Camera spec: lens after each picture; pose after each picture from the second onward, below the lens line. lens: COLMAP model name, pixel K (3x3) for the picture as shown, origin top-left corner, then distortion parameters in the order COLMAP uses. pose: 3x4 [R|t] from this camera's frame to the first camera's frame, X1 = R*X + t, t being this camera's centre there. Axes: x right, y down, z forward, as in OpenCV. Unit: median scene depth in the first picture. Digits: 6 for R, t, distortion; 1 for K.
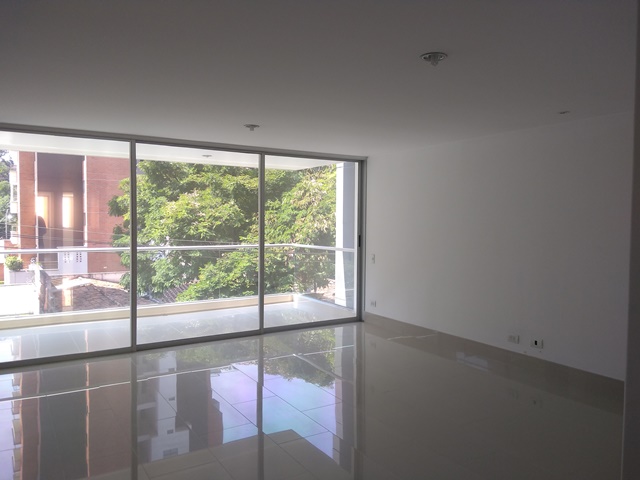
lens RADIAL K [[486.5, 0, 320.0], [0, 486.5, 240.0], [0, 0, 1]] dist [0.006325, -0.009737]
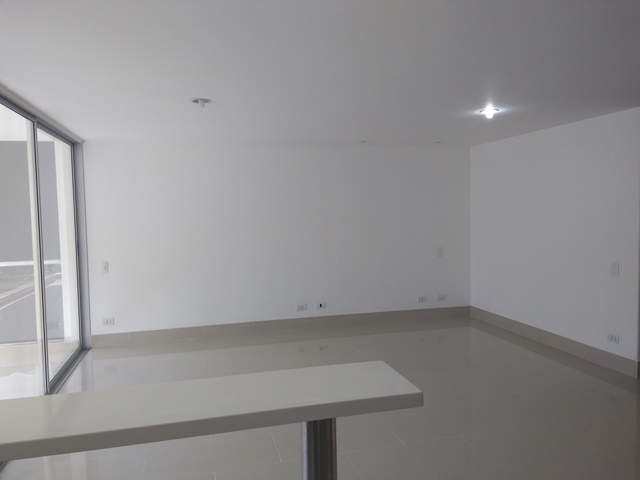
lens RADIAL K [[486.5, 0, 320.0], [0, 486.5, 240.0], [0, 0, 1]] dist [0.006325, -0.009737]
pose [[0.280501, -0.073928, 0.957003, -0.570649], [0.060918, 0.996391, 0.059115, -0.033439], [-0.957919, 0.041717, 0.283992, 0.420311]]
